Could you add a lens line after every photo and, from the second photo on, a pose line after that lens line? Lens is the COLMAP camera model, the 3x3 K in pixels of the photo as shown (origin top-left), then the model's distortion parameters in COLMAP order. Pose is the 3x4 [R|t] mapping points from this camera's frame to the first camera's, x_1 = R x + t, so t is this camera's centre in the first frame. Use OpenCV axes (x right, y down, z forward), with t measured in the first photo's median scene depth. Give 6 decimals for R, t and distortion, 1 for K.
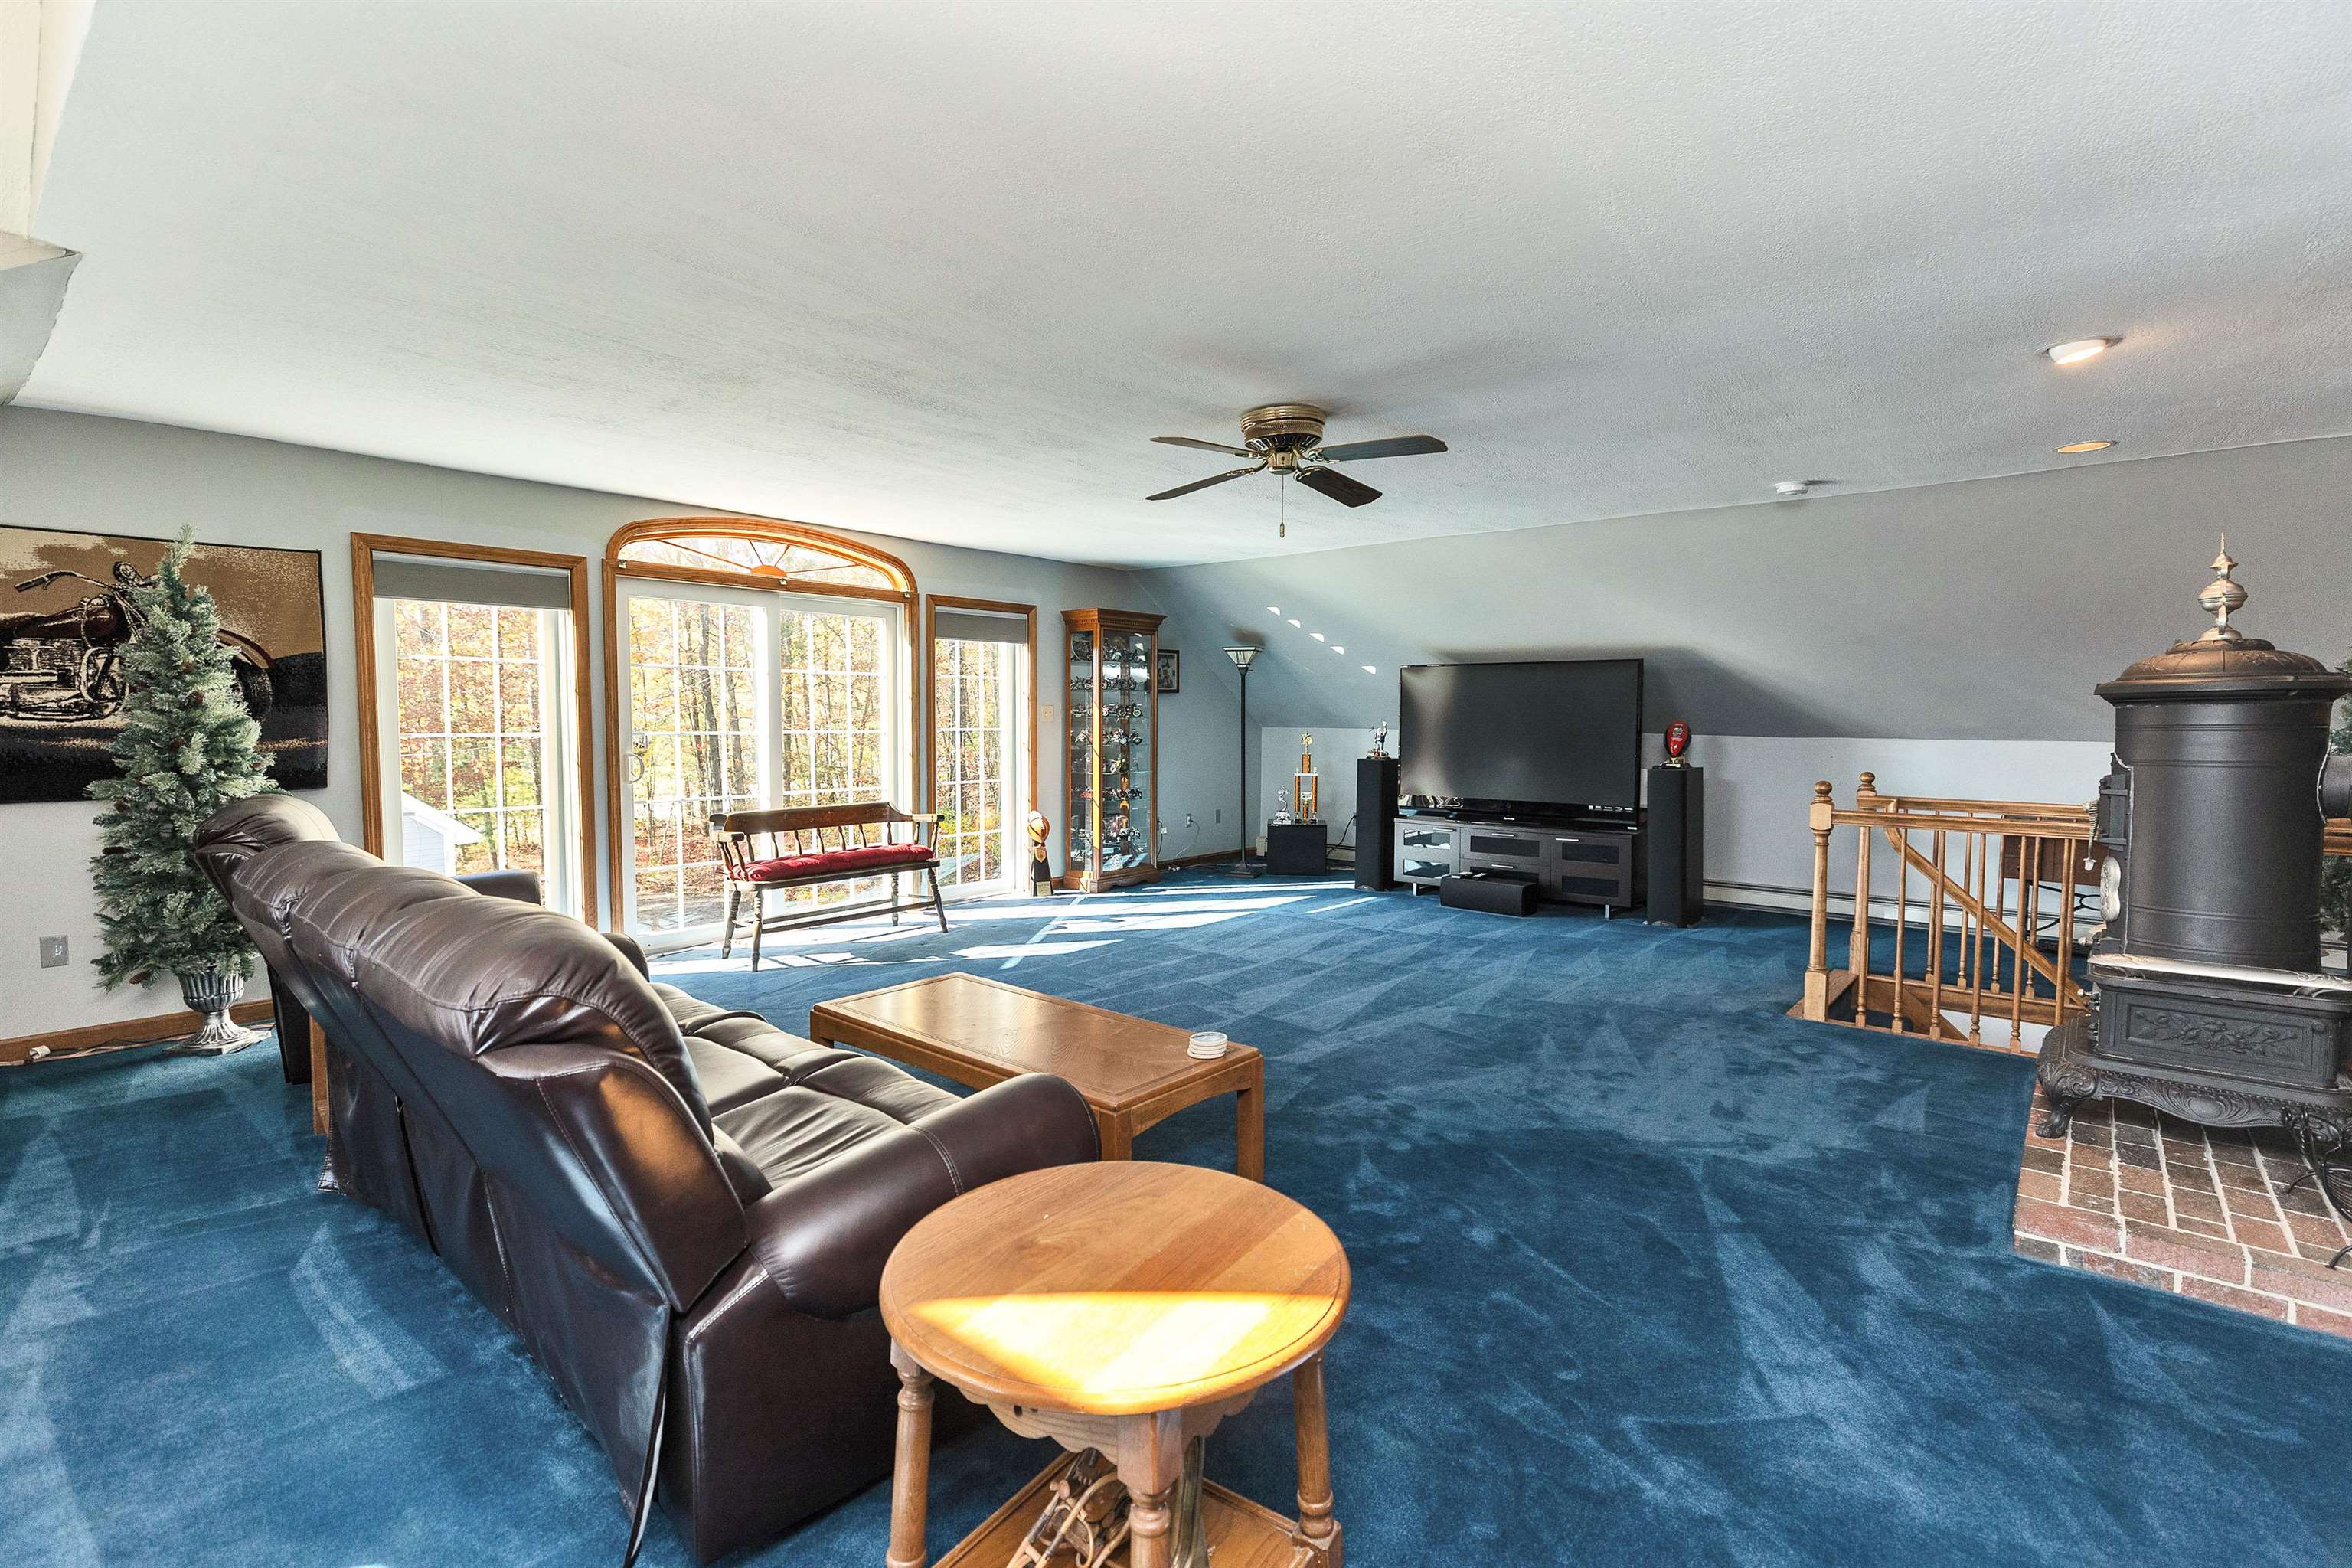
lens RADIAL K [[1081.0, 0, 1176.0], [0, 1081.0, 784.0], [0, 0, 1]] dist [0.000058, -0.000048]
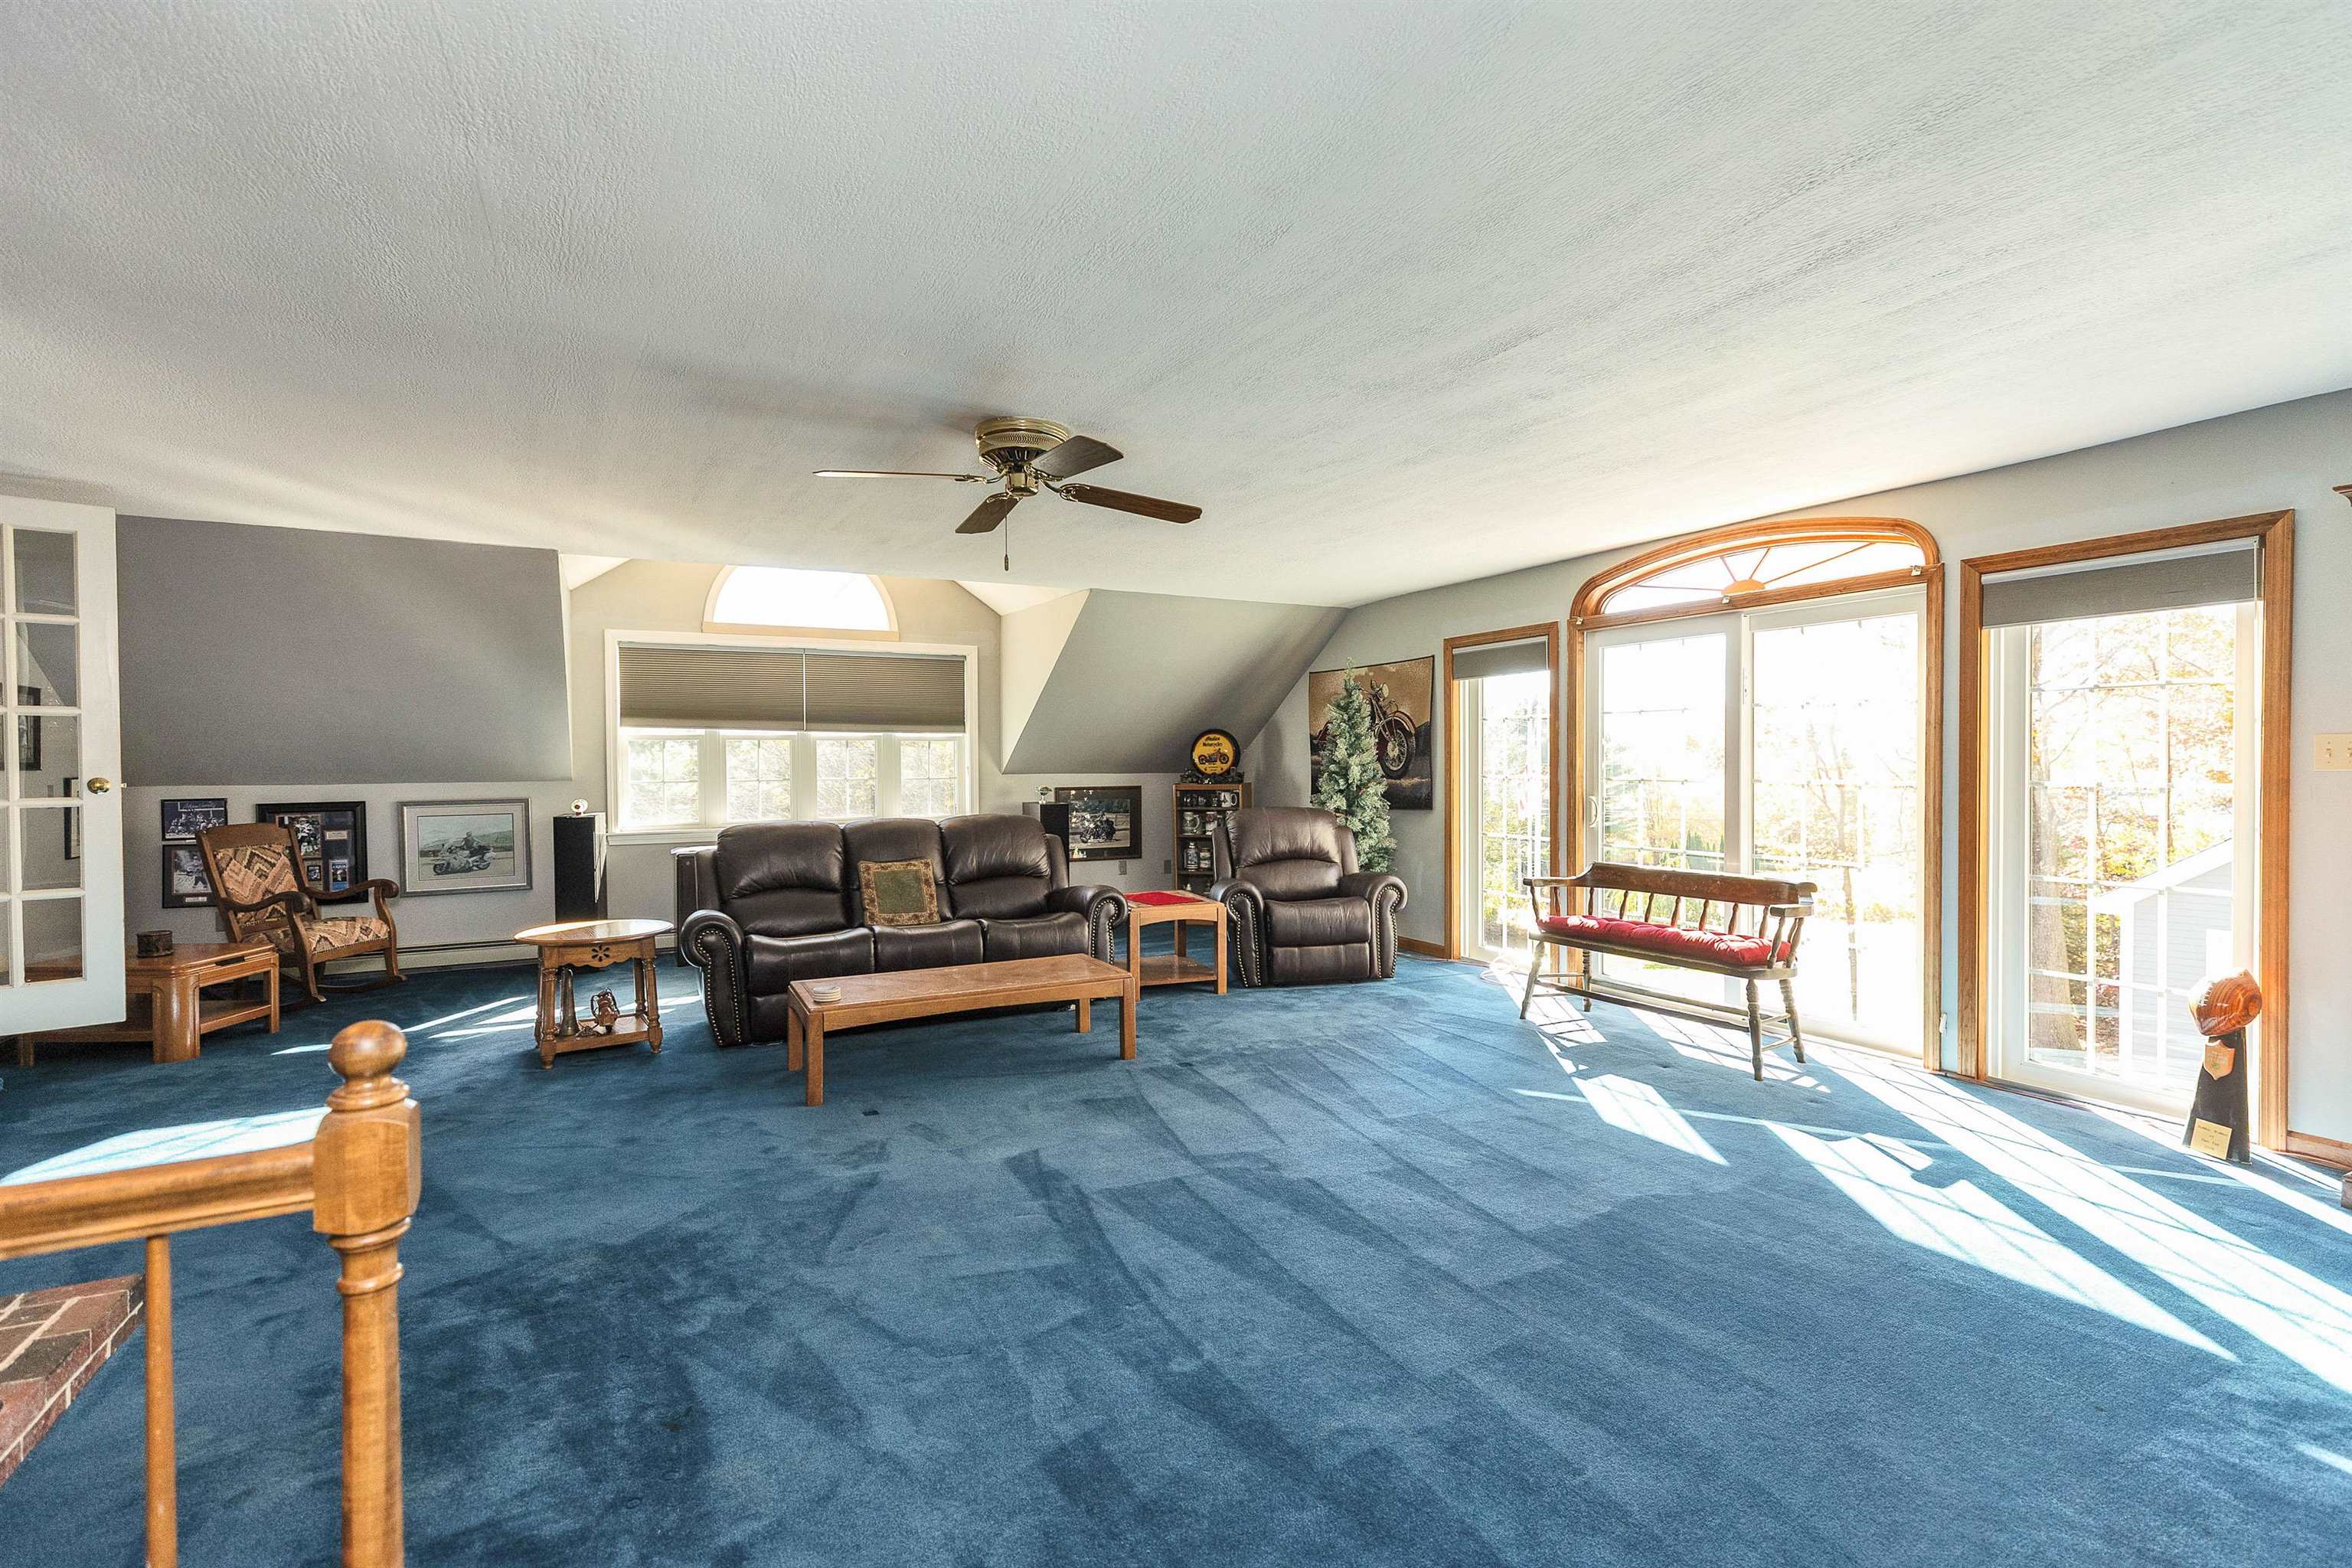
lens RADIAL K [[1081.0, 0, 1176.0], [0, 1081.0, 784.0], [0, 0, 1]] dist [0.000058, -0.000048]
pose [[-0.386950, 0.014138, -0.921992, 0.629087], [-0.059309, 0.997430, 0.040186, -0.060066], [0.920191, 0.070233, -0.385117, 1.042841]]
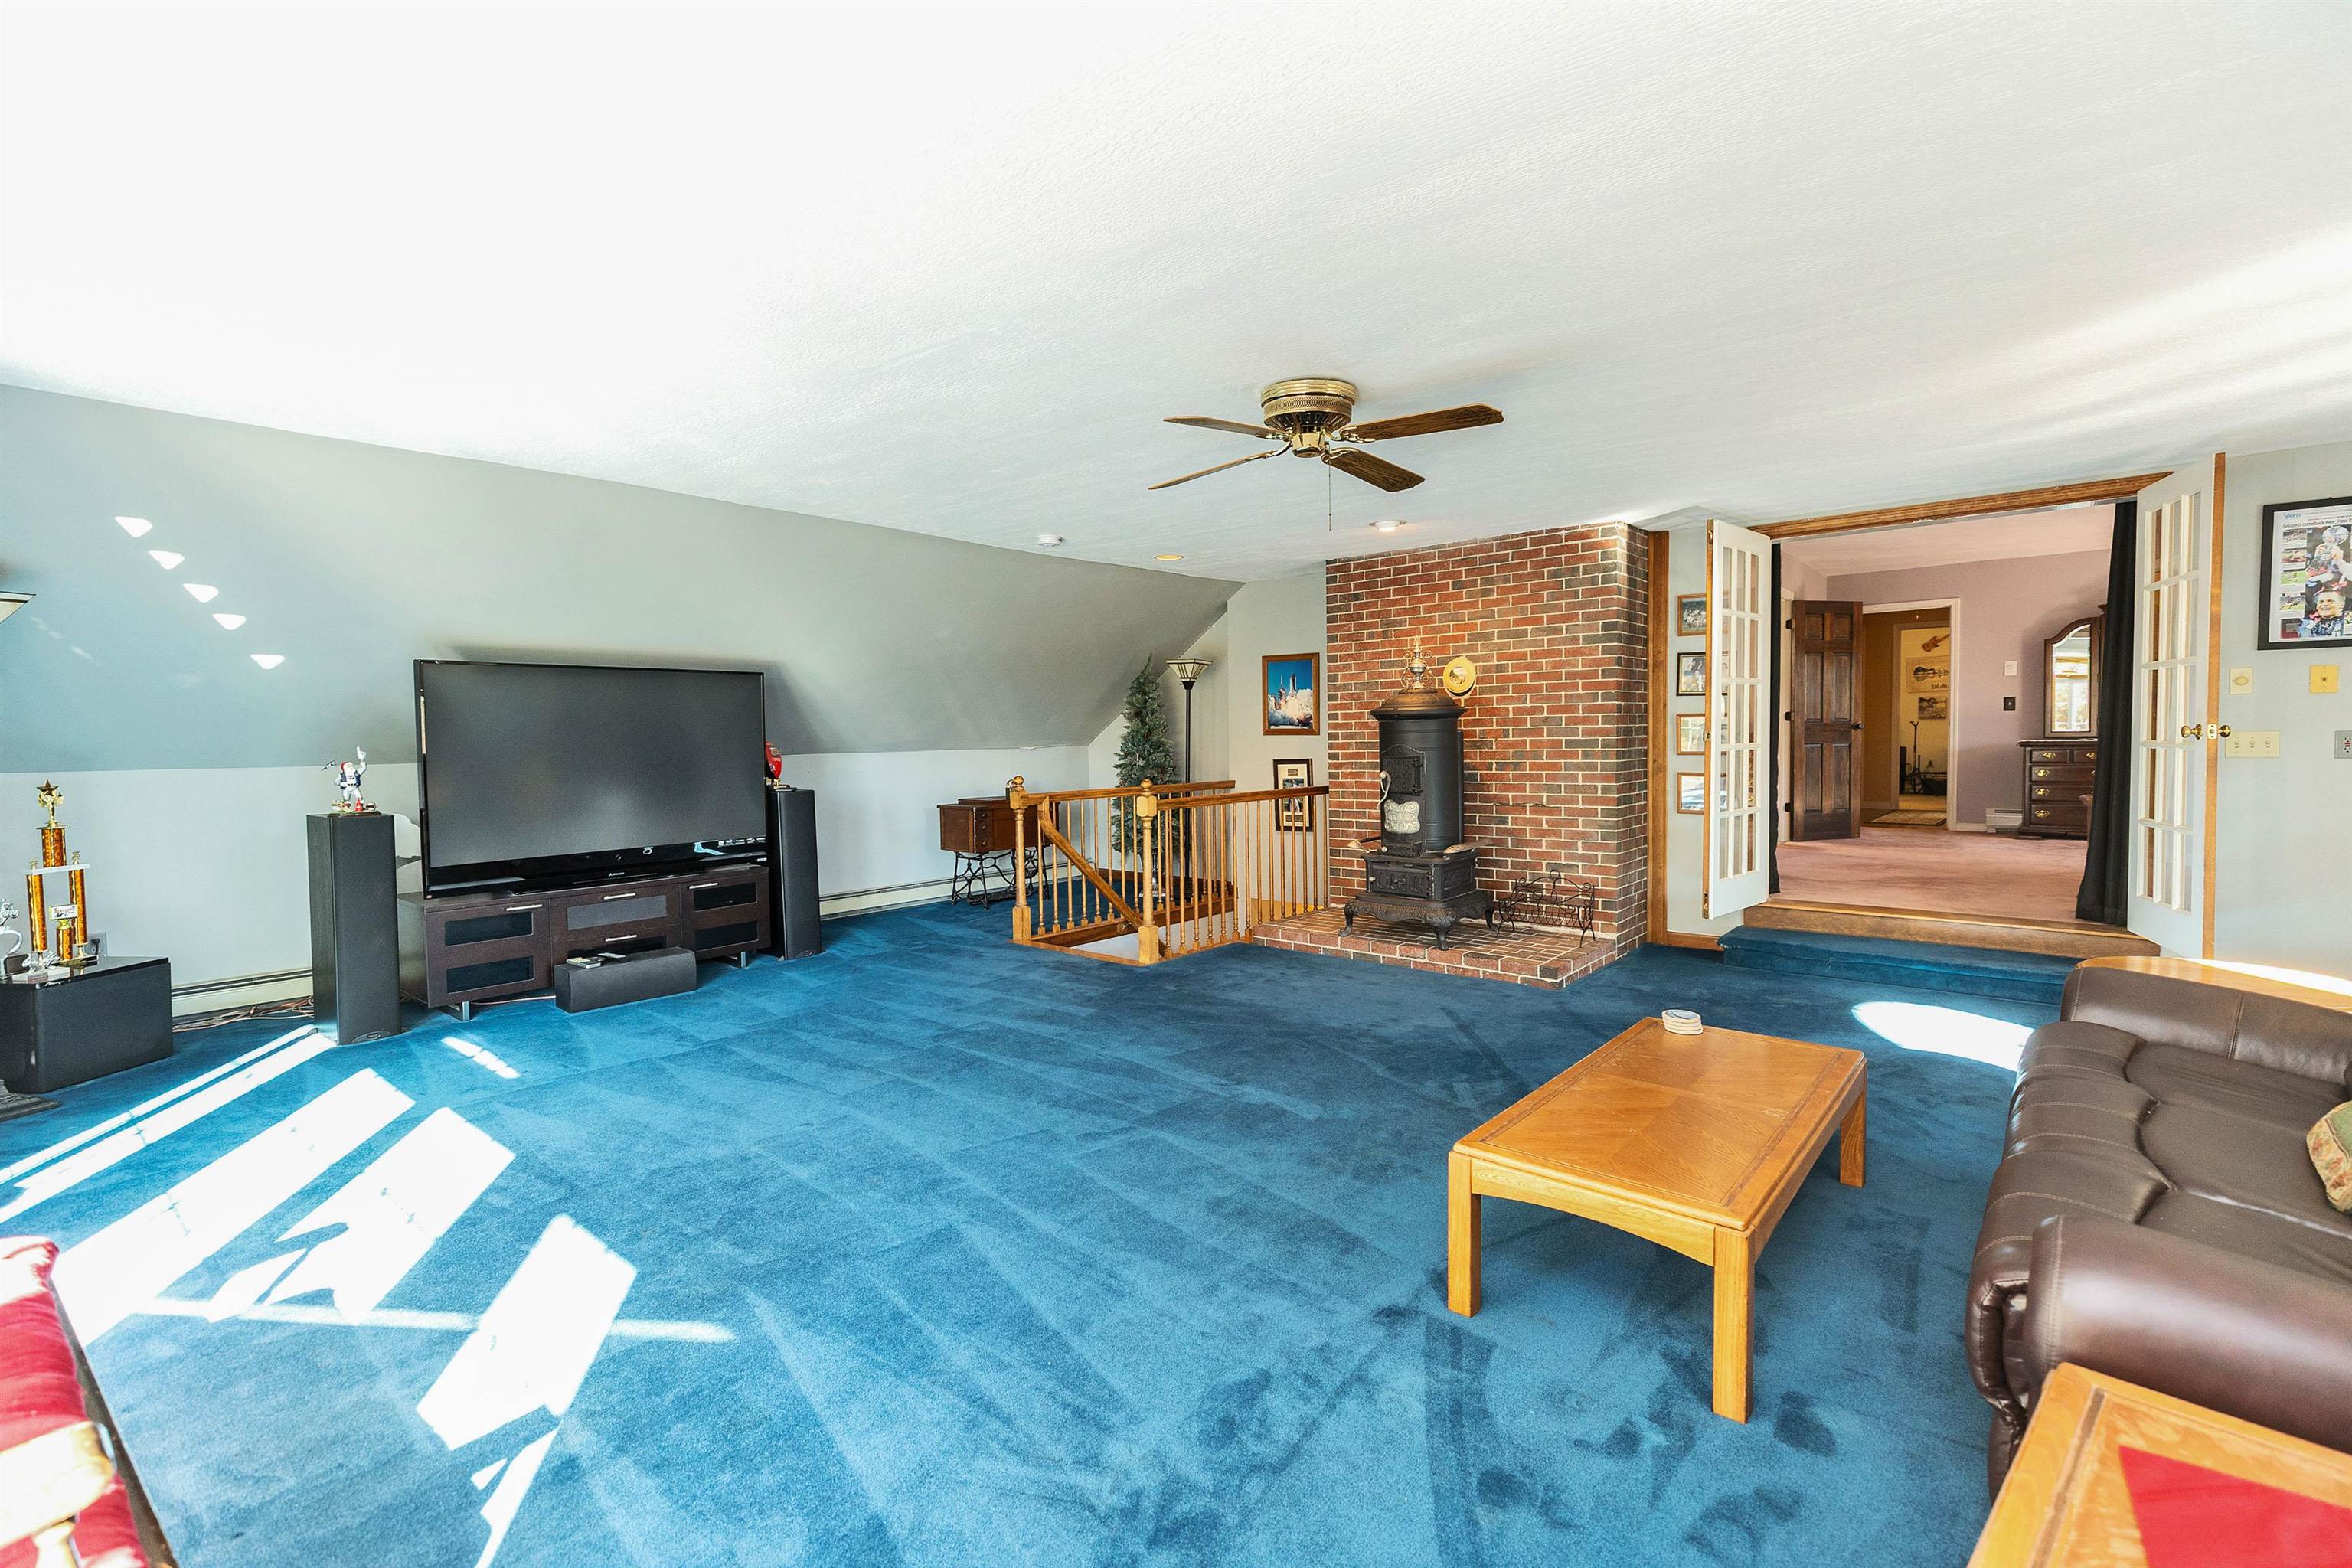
lens RADIAL K [[1081.0, 0, 1176.0], [0, 1081.0, 784.0], [0, 0, 1]] dist [0.000058, -0.000048]
pose [[0.008703, -0.051211, 0.998650, -0.567535], [0.078299, 0.995656, 0.050375, -0.050314], [-0.996892, 0.077755, 0.012675, 0.787334]]
